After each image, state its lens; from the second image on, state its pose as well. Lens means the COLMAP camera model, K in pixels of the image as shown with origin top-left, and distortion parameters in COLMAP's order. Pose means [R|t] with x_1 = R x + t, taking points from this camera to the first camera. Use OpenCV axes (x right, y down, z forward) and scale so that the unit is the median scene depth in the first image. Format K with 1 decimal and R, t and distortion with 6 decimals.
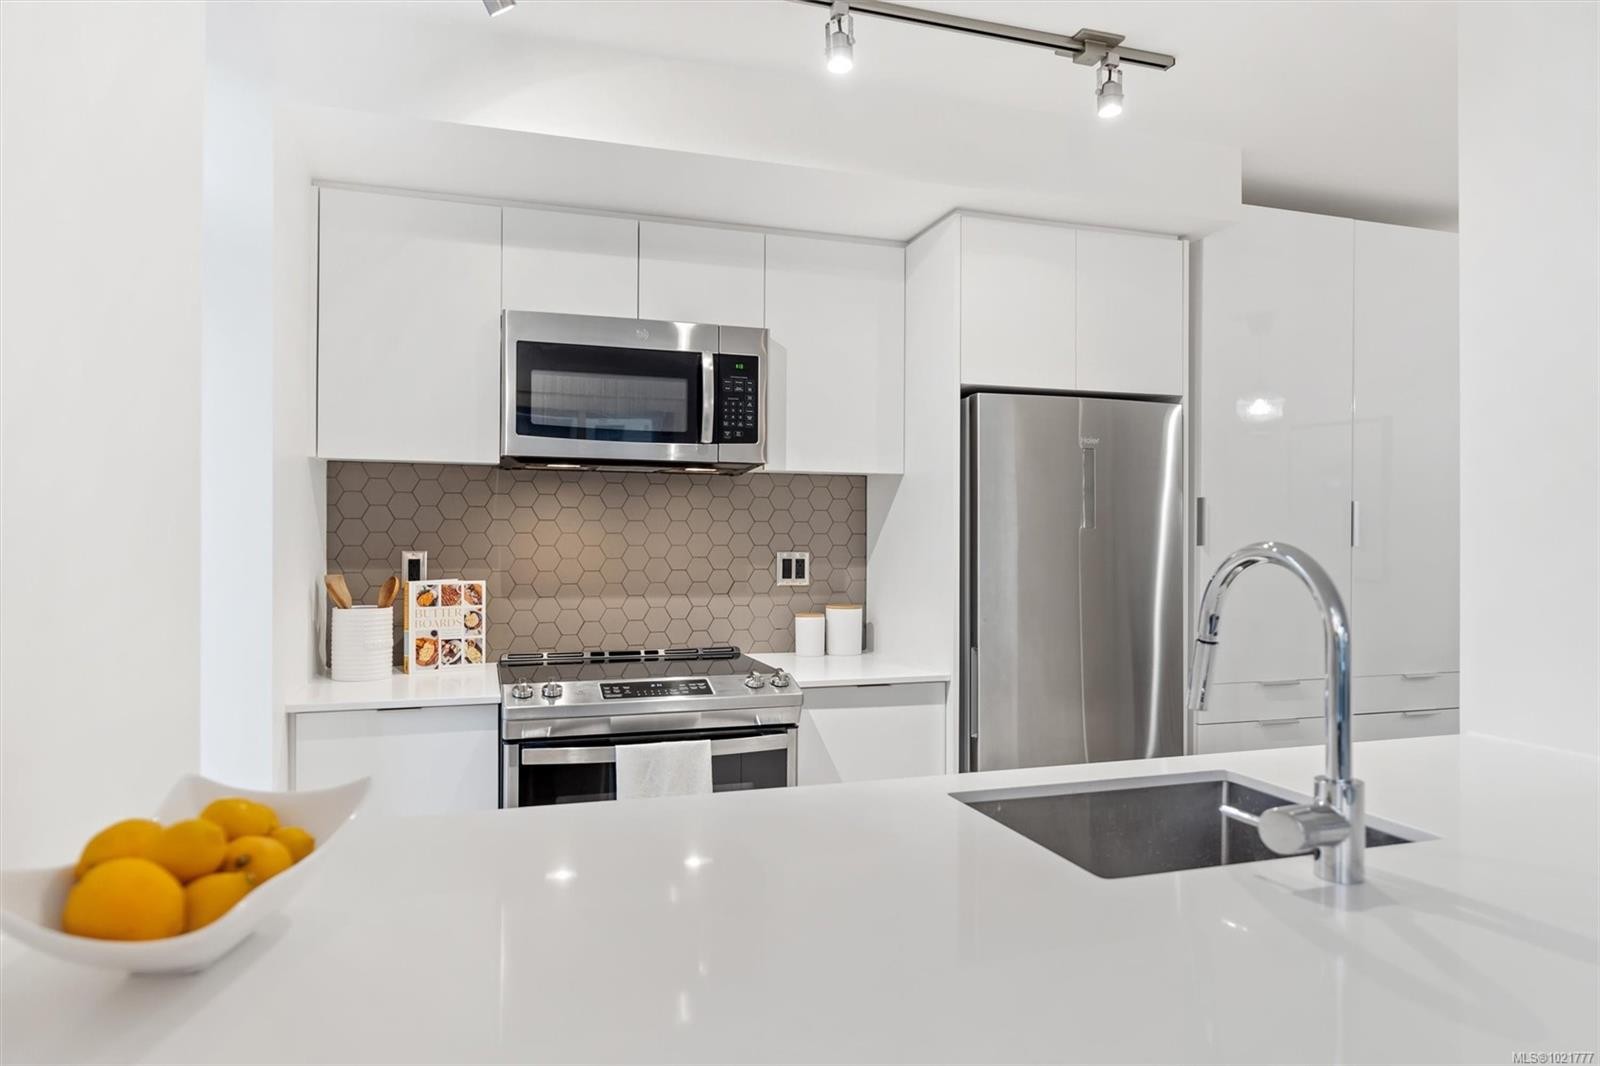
lens RADIAL K [[968.3, 0, 794.9], [0, 968.3, 537.4], [0, 0, 1]] dist [0.002620, 0.000219]
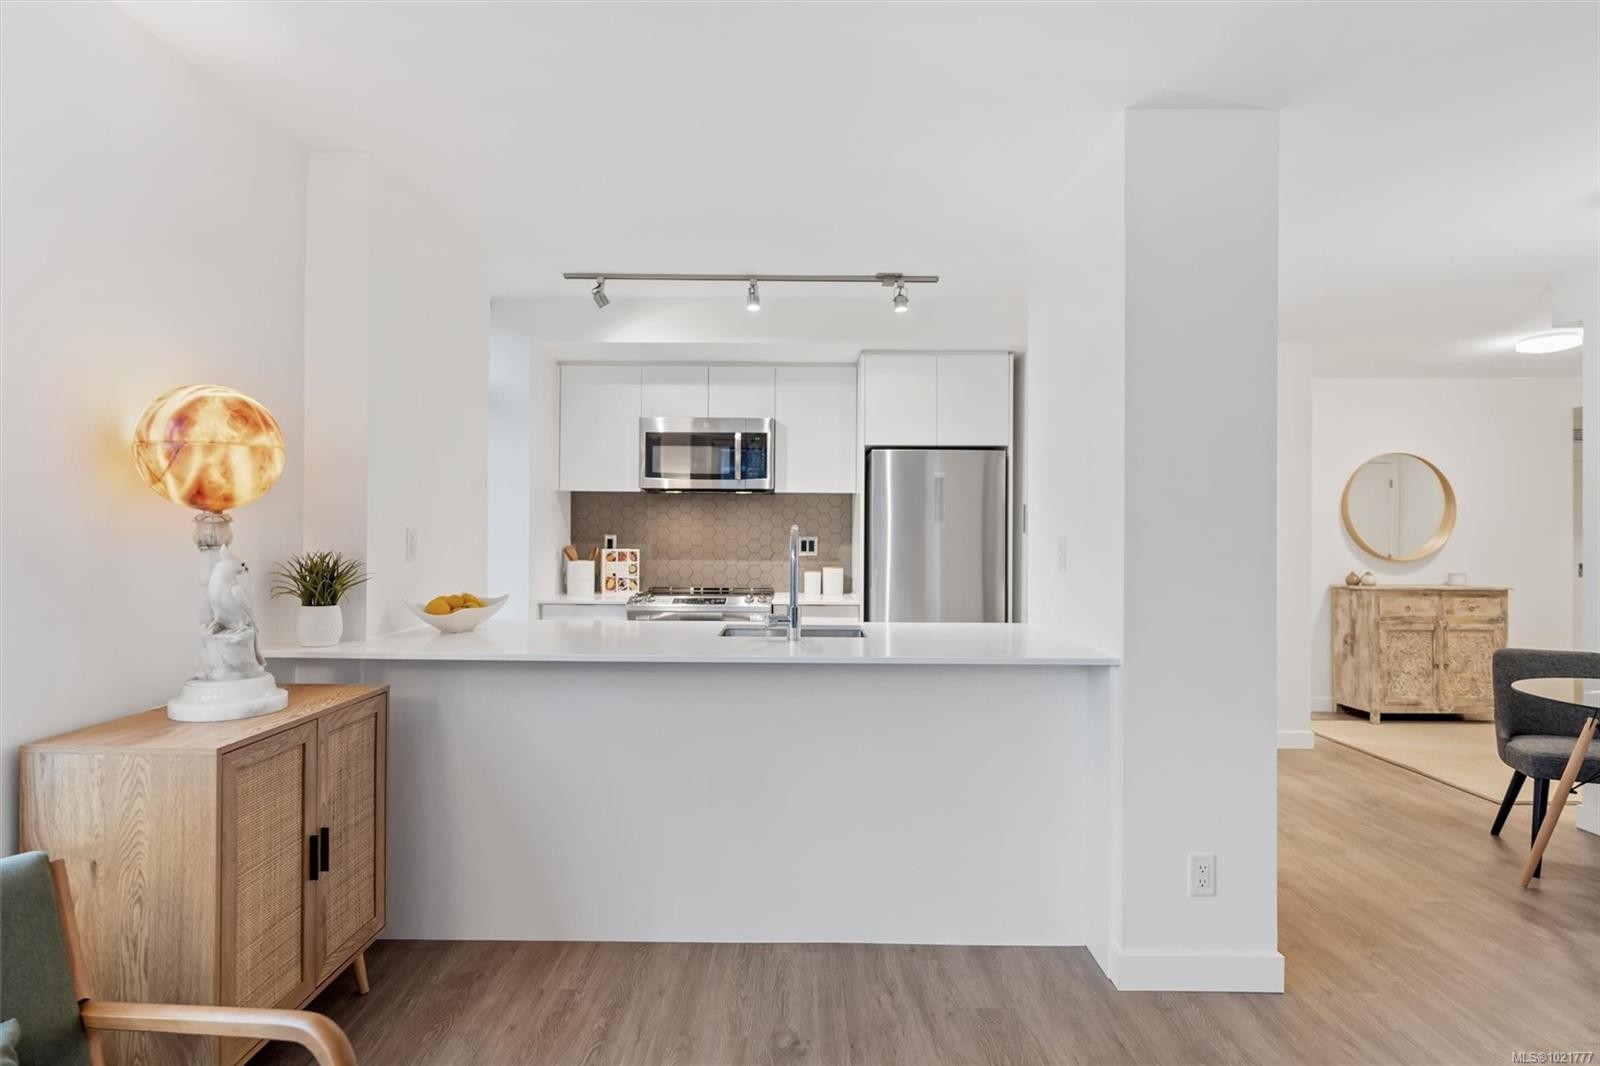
lens RADIAL K [[818.0, 0, 799.0], [0, 818.0, 533.0], [0, 0, 1]] dist [-0.004255, -0.000555]
pose [[0.953360, 0.000430, -0.301837, 0.499958], [-0.002061, 0.999985, -0.005086, 0.018126], [0.301830, 0.005471, 0.953346, -0.509318]]
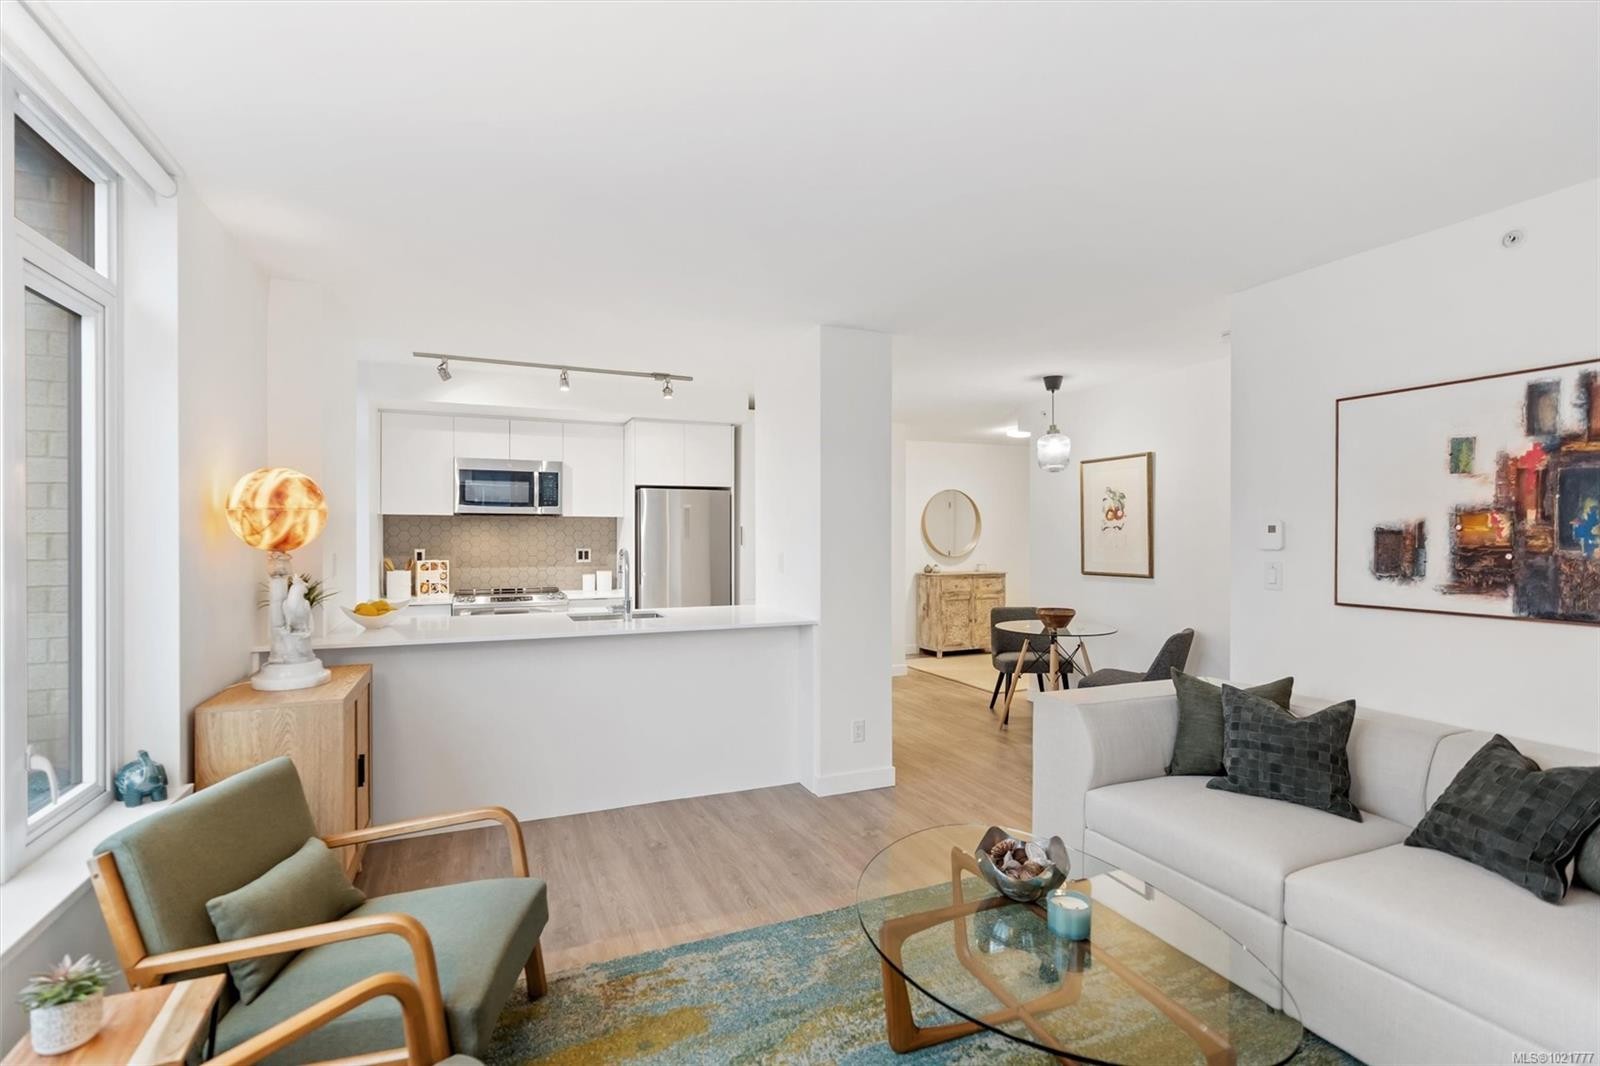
lens RADIAL K [[731.2, 0, 791.2], [0, 731.2, 537.2], [0, 0, 1]] dist [-0.008006, 0.001654]
pose [[0.994992, -0.003674, 0.099889, 0.375473], [0.003155, 0.999981, 0.005347, -0.023113], [-0.099907, -0.005005, 0.994984, -0.973787]]
